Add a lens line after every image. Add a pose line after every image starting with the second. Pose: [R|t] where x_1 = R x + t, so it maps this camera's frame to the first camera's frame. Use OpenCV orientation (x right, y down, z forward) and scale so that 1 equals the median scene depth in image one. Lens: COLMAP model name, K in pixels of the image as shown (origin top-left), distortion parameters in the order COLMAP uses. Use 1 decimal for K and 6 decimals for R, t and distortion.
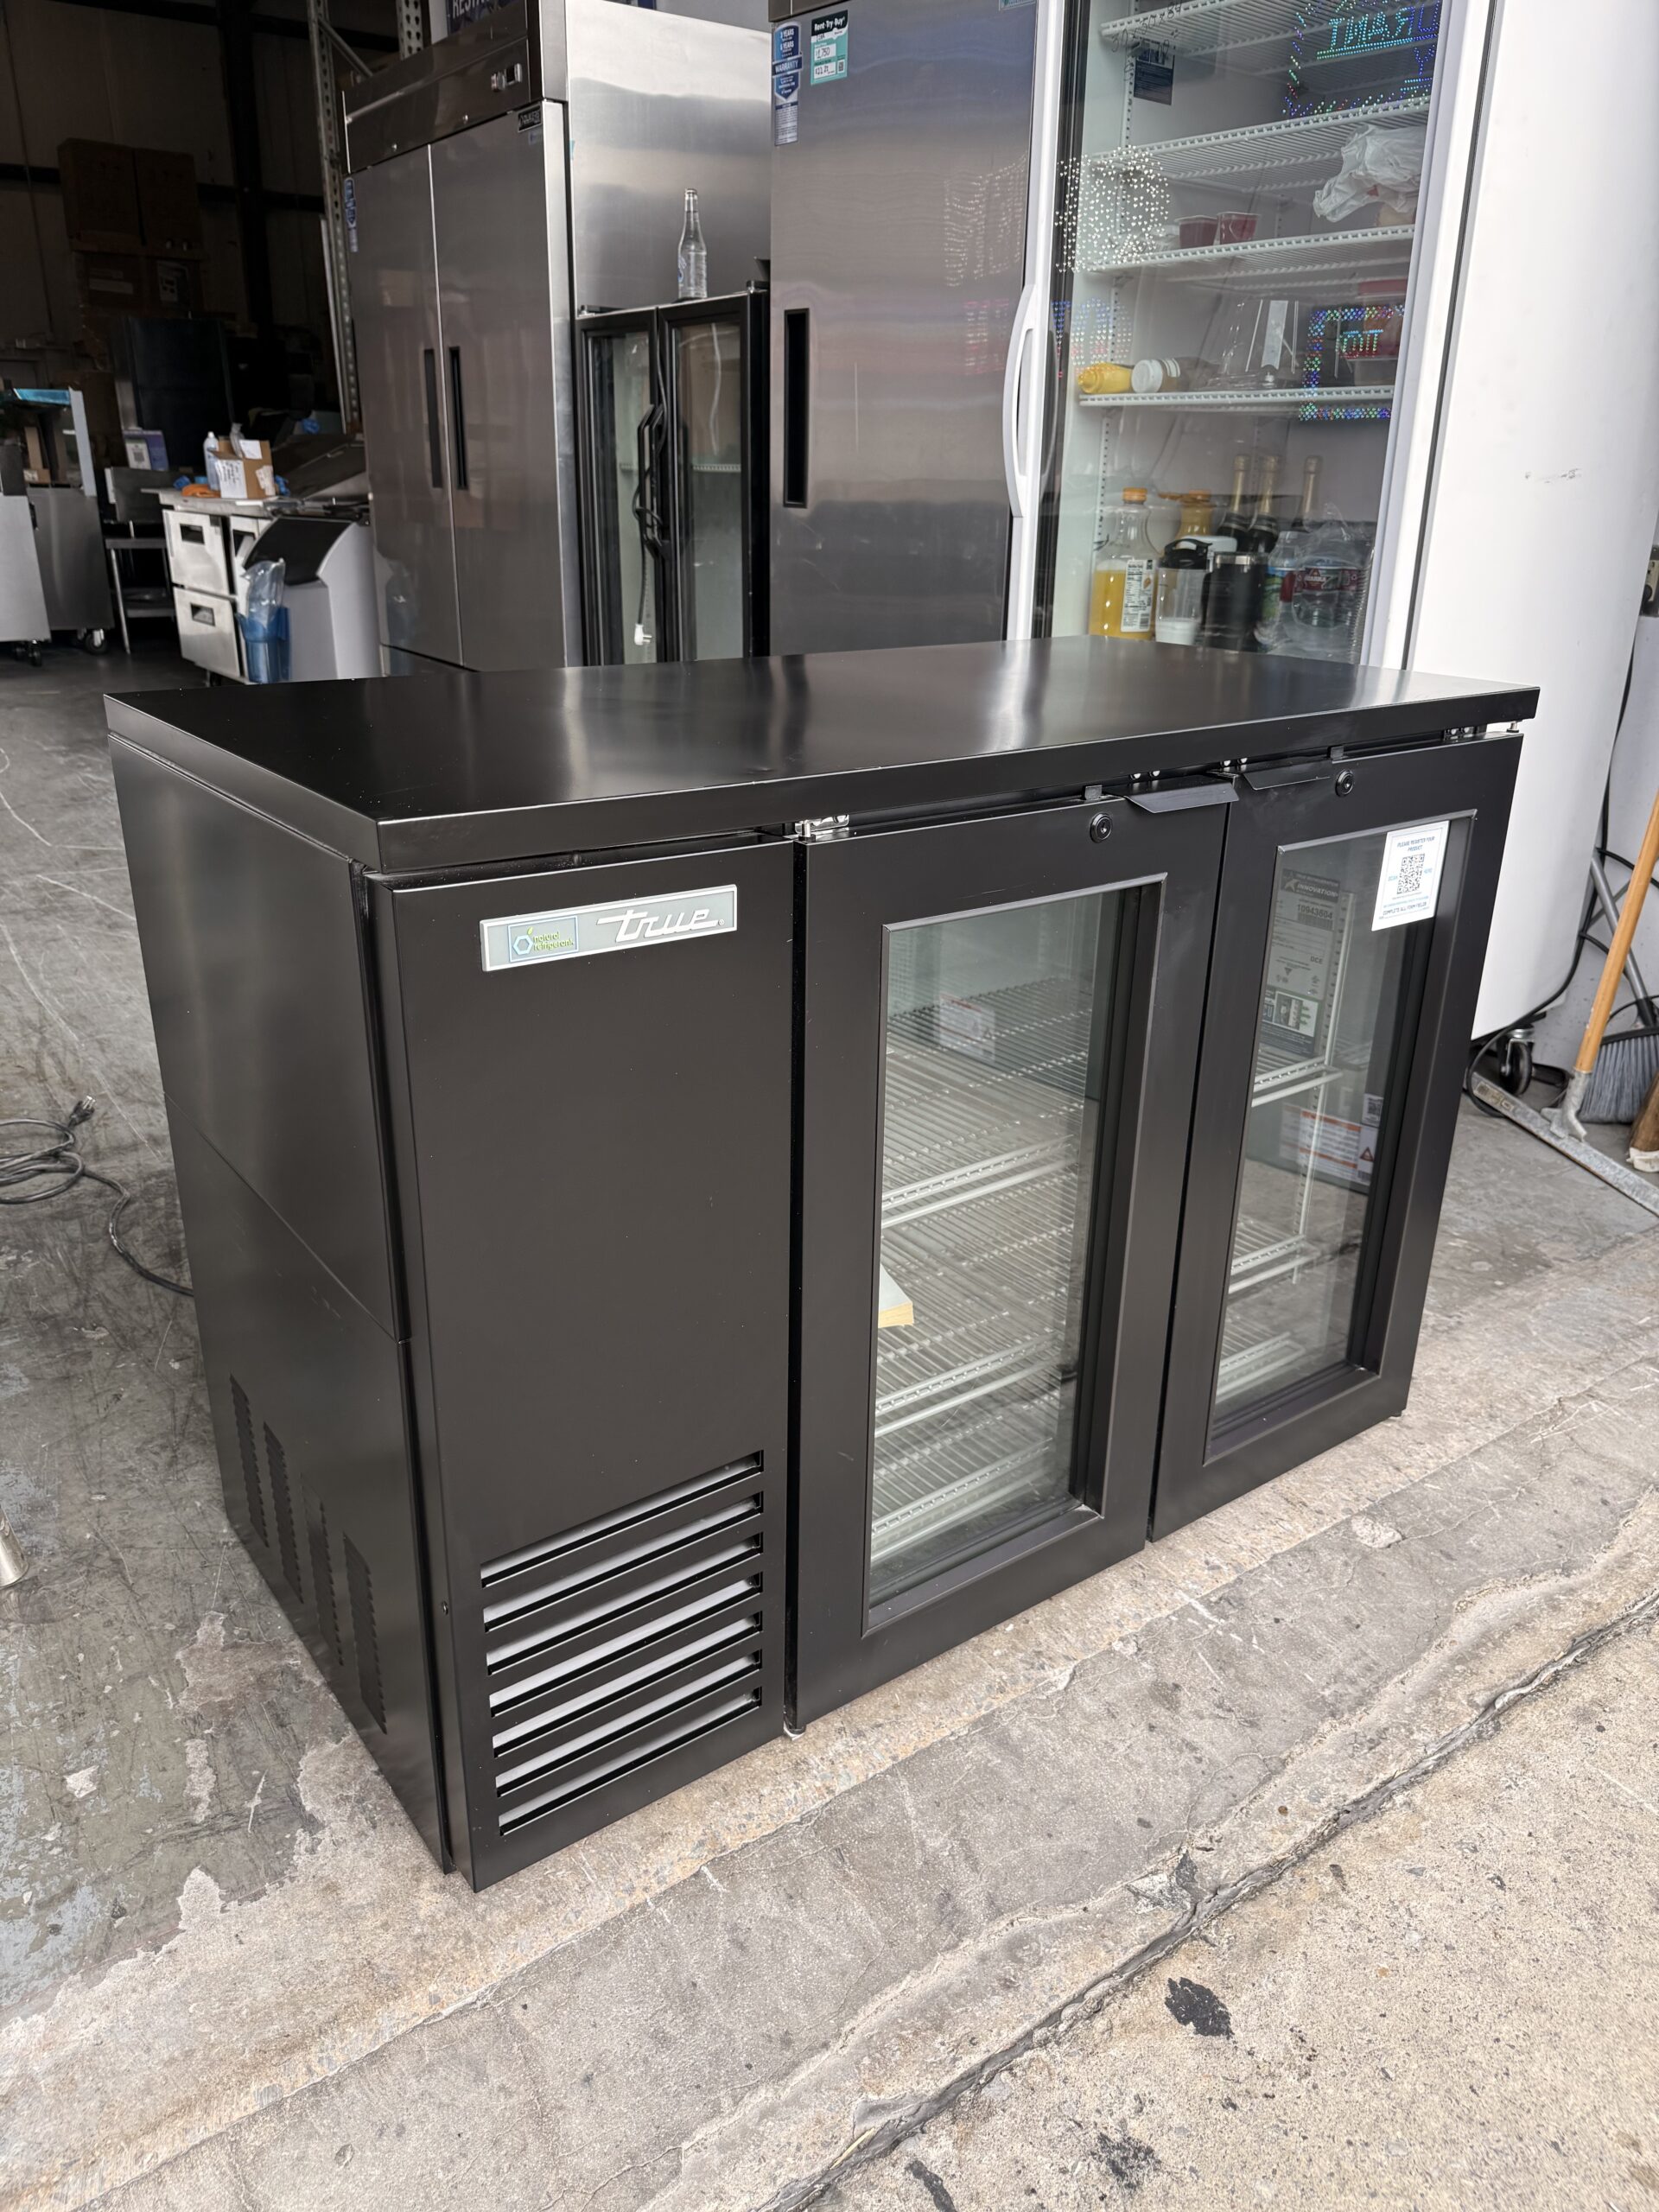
lens RADIAL K [[1579.7, 0, 831.1], [0, 1579.7, 1111.5], [0, 0, 1]] dist [-0.004495, 0.000936]
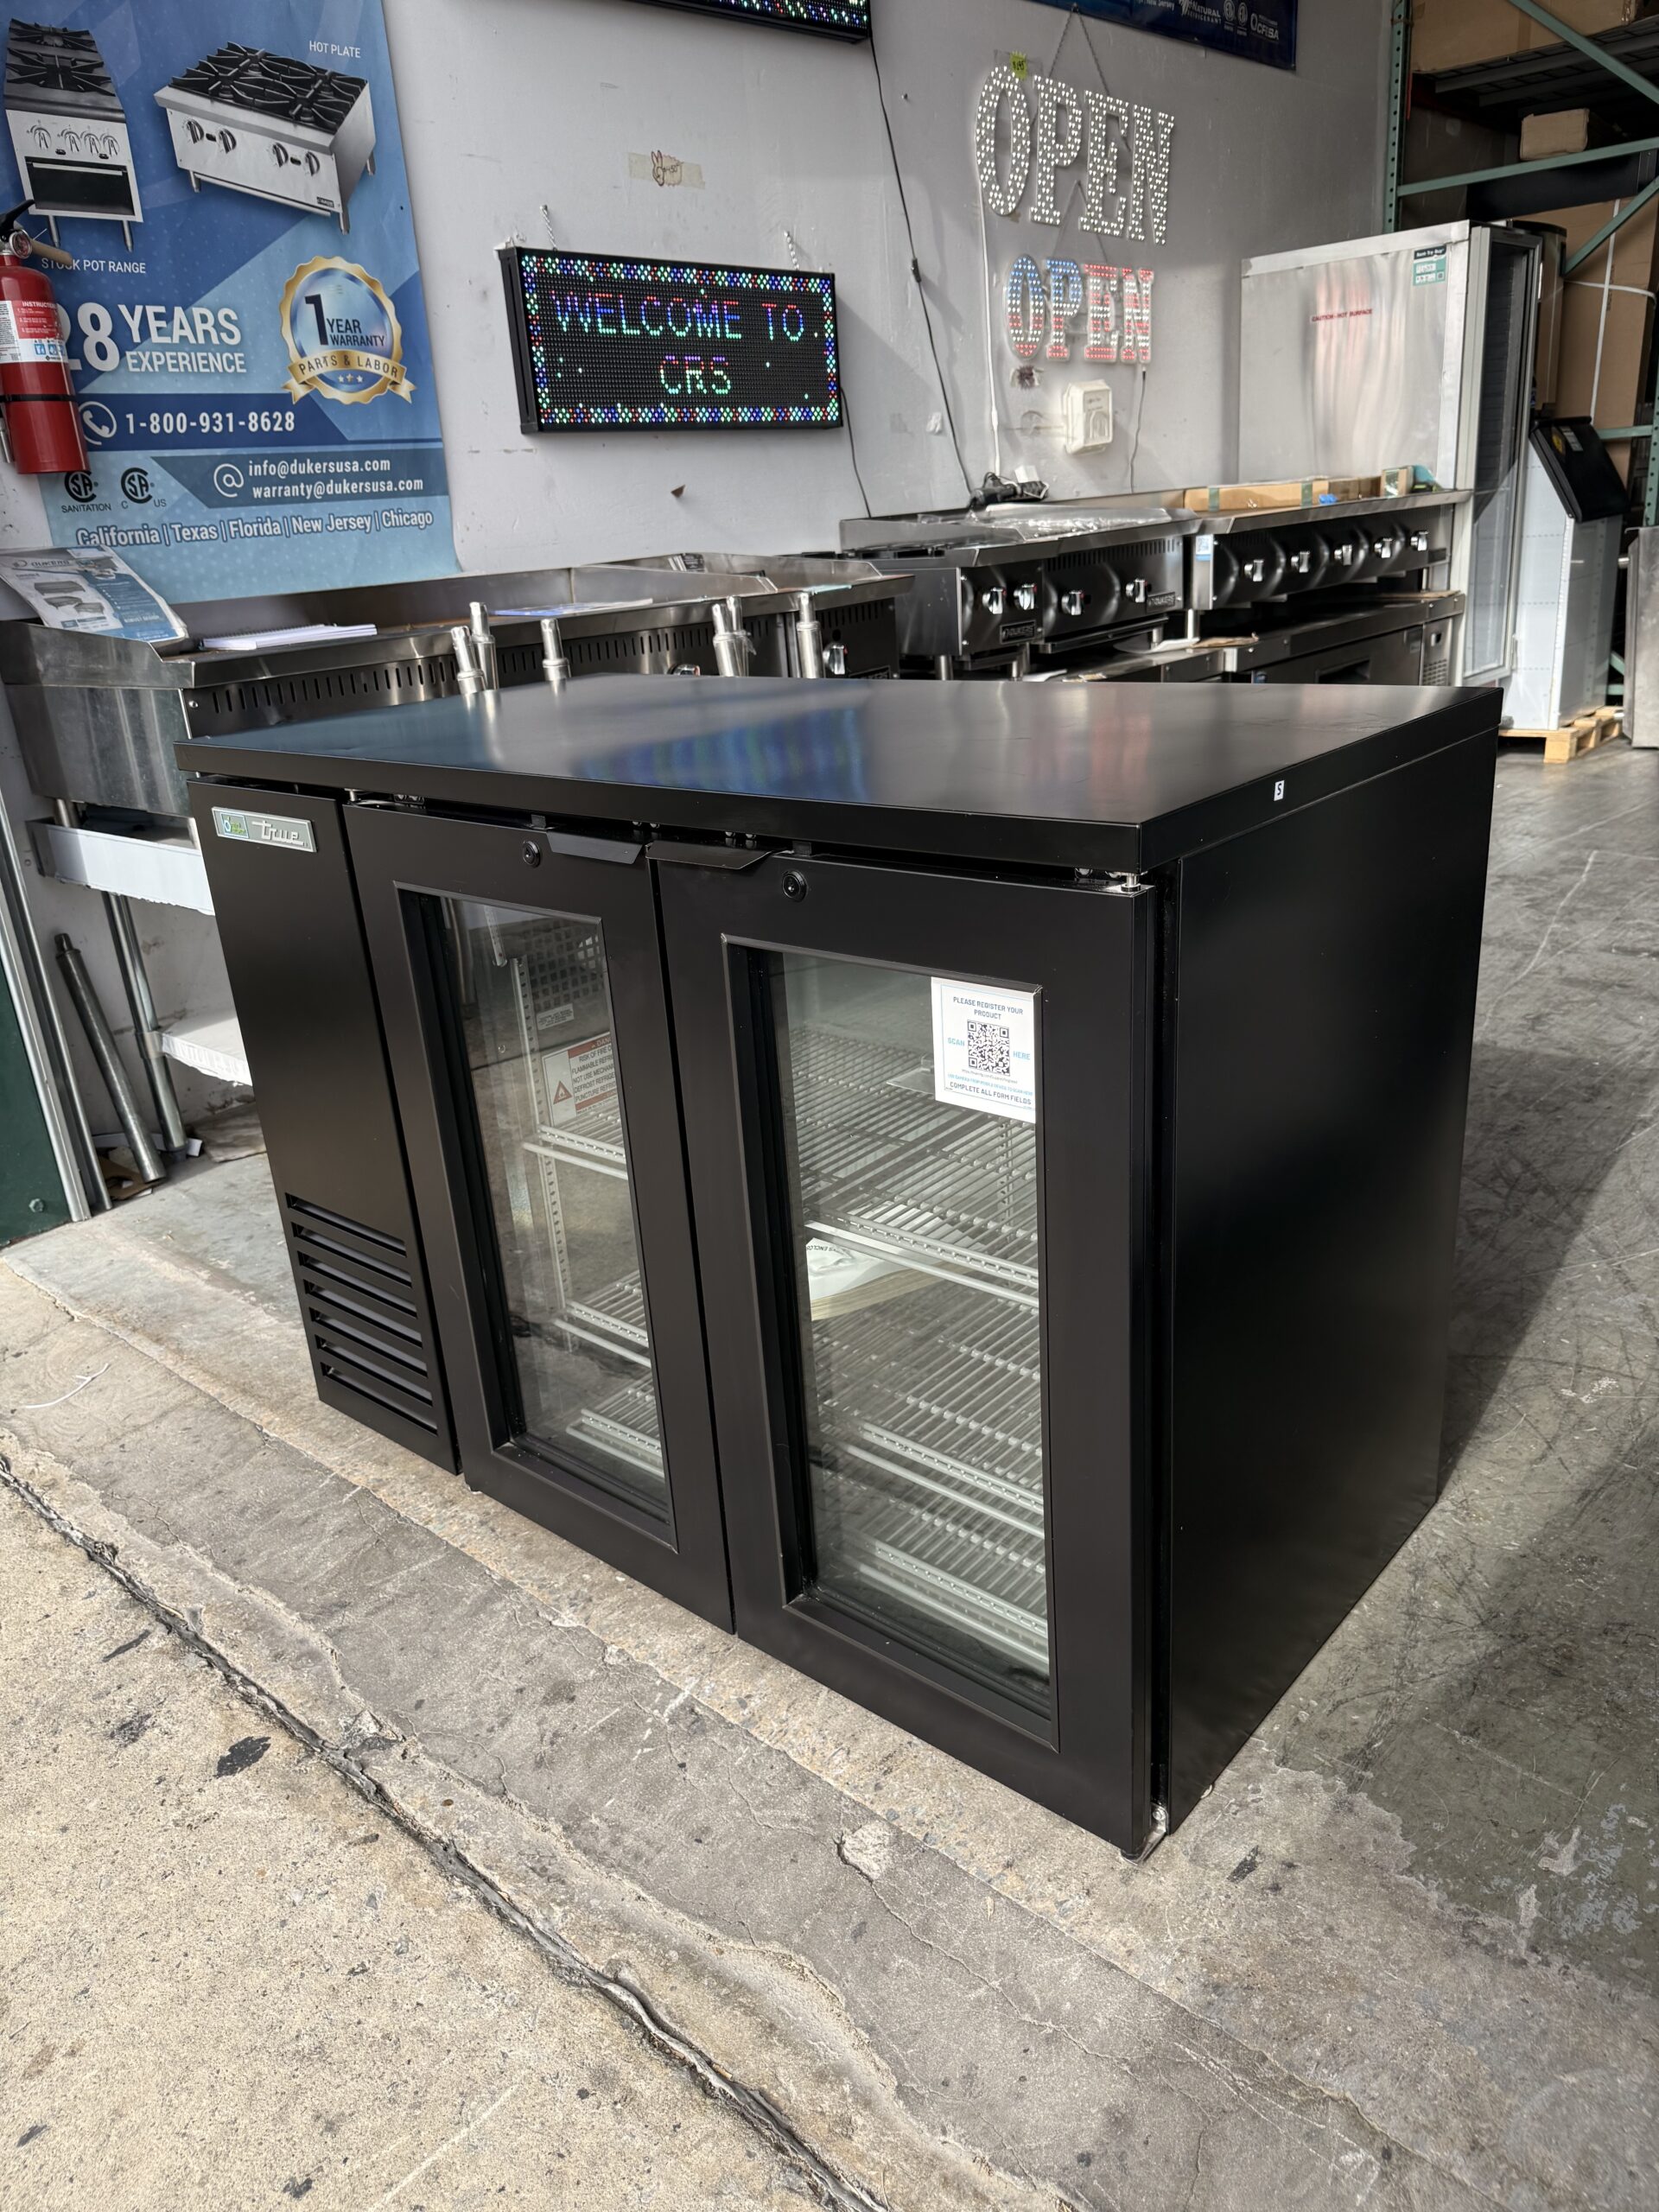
lens RADIAL K [[1583.2, 0, 829.5], [0, 1583.2, 1106.0], [0, 0, 1]] dist [-0.006354, -0.000699]
pose [[0.218959, 0.324497, -0.920195, 1.130031], [-0.300896, 0.919573, 0.252680, -0.316174], [0.928180, 0.221557, 0.298989, 0.799666]]
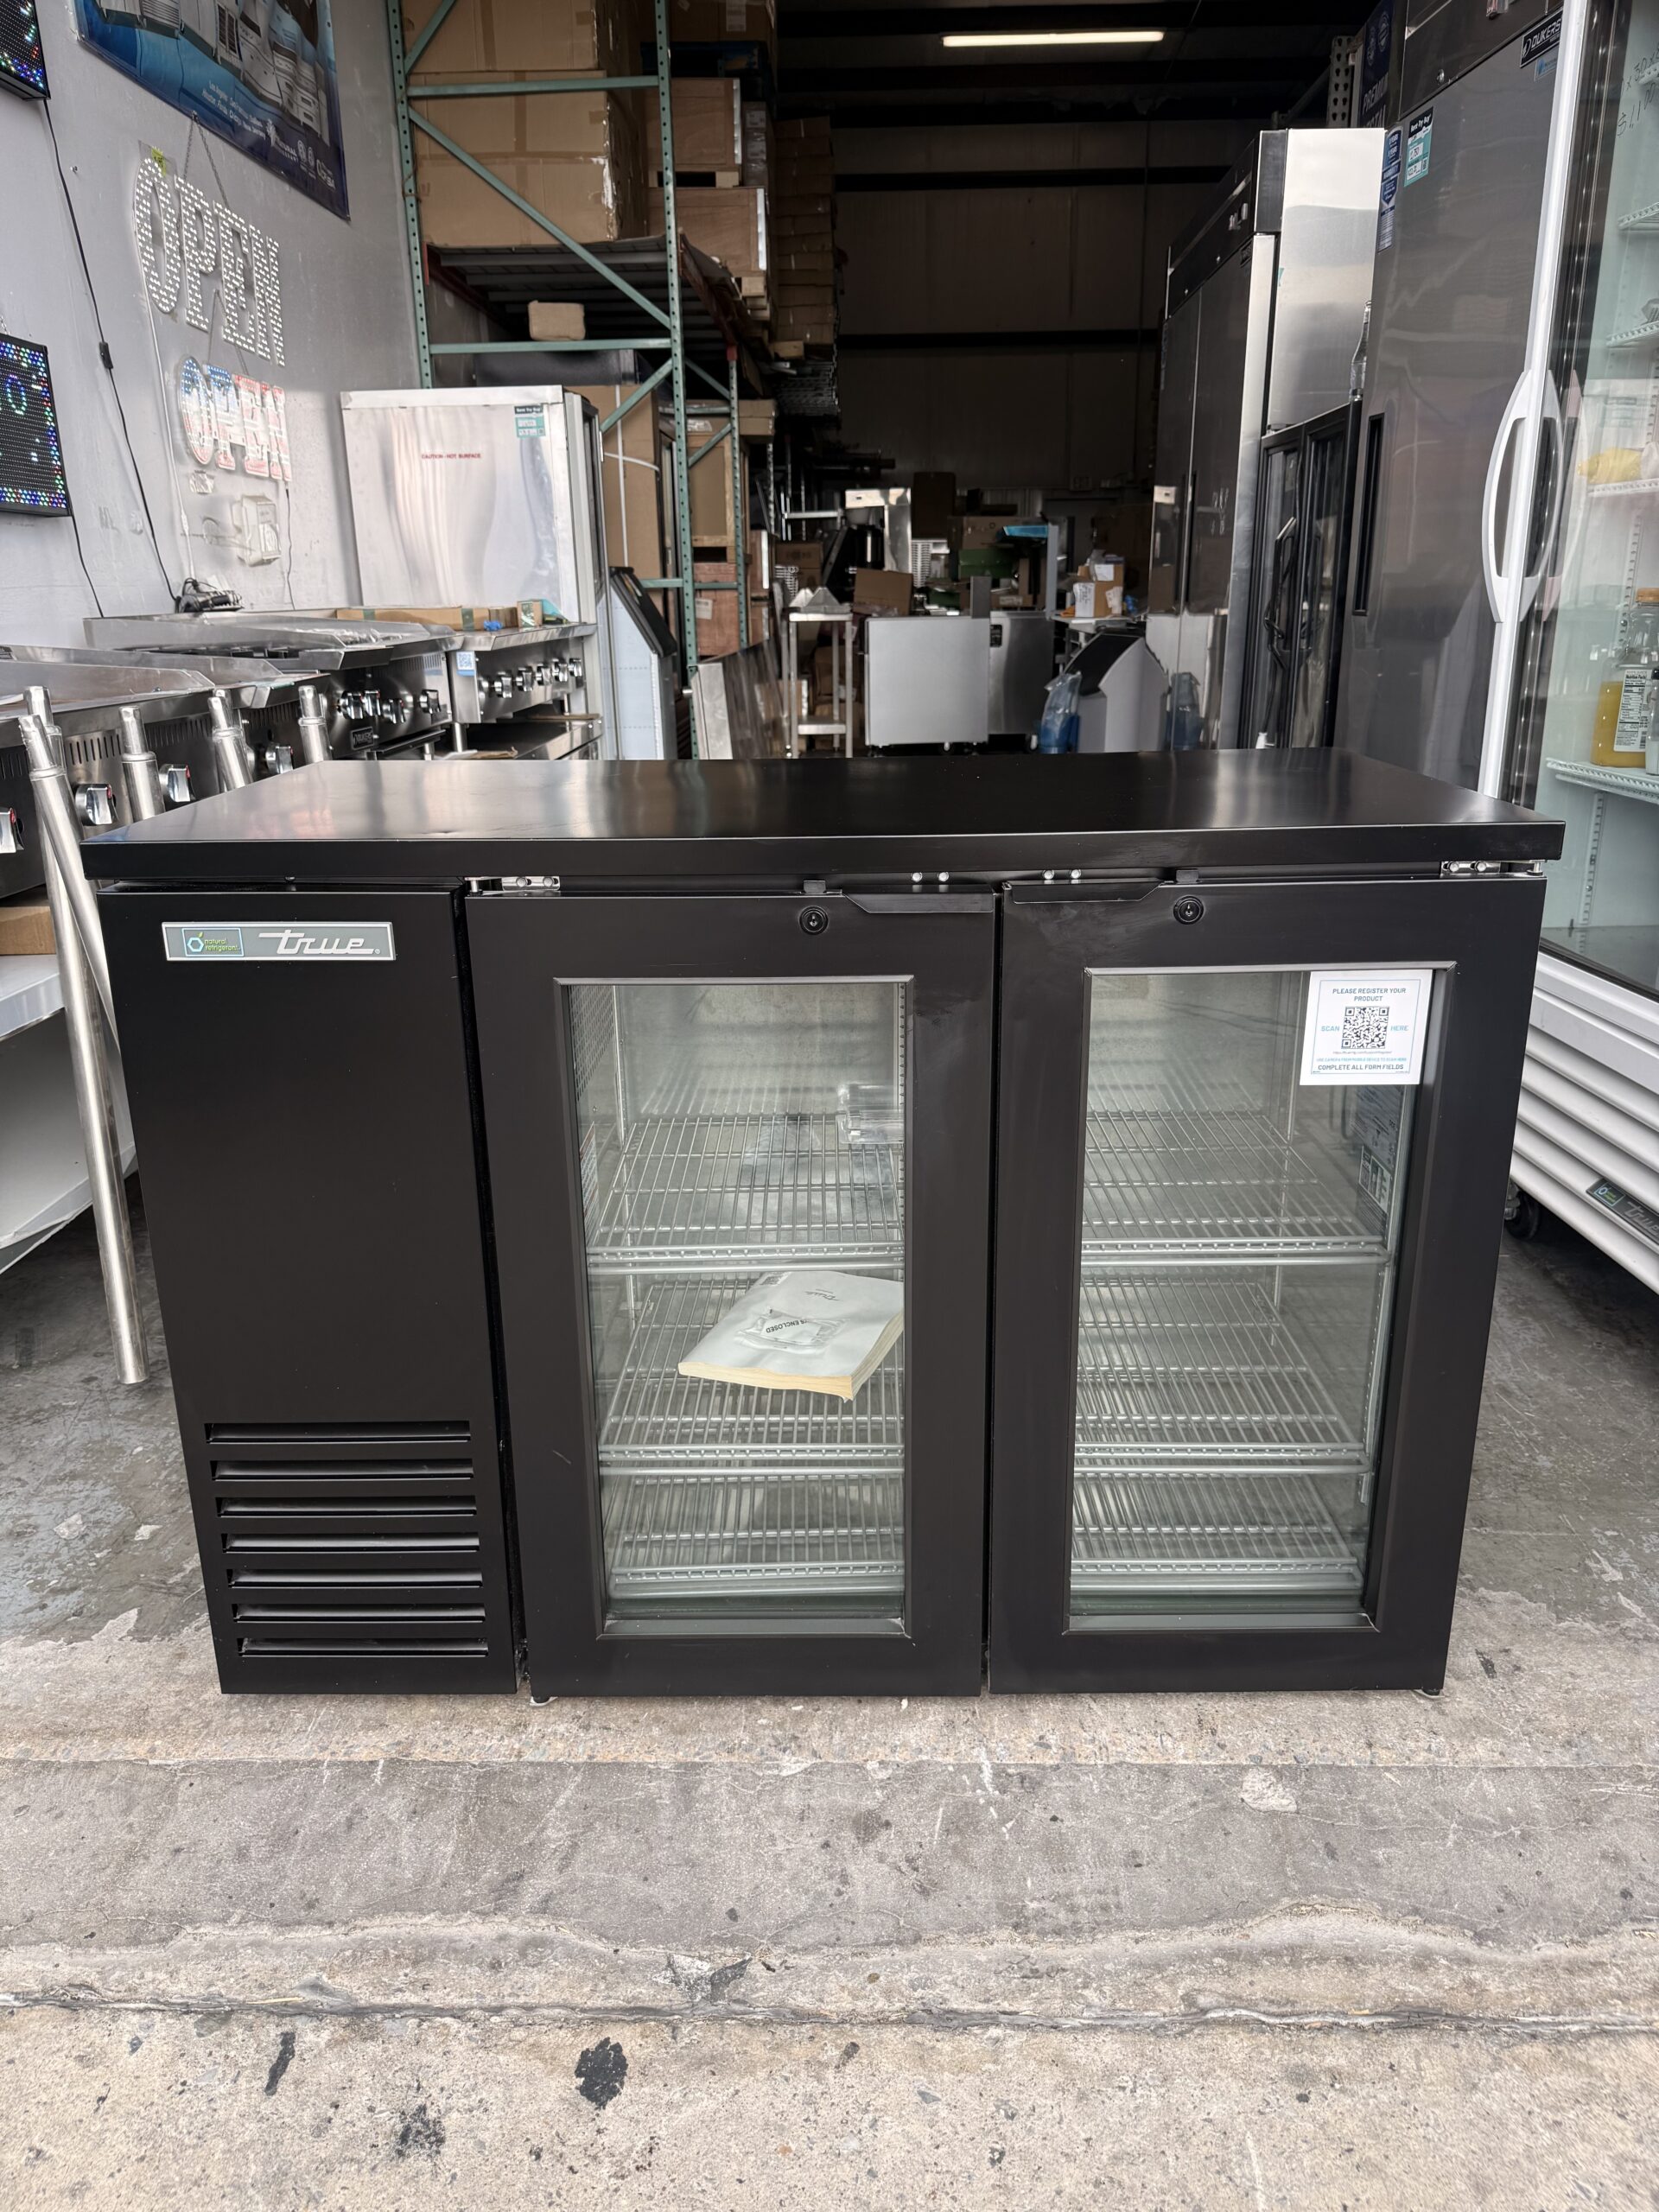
lens RADIAL K [[1578.6, 0, 833.6], [0, 1578.6, 1116.3], [0, 0, 1]] dist [0.000388, -0.009583]
pose [[0.800377, 0.166206, -0.575997, 0.703123], [-0.202318, 0.979319, 0.001455, -0.051254], [0.564326, 0.115370, 0.817451, 0.161737]]
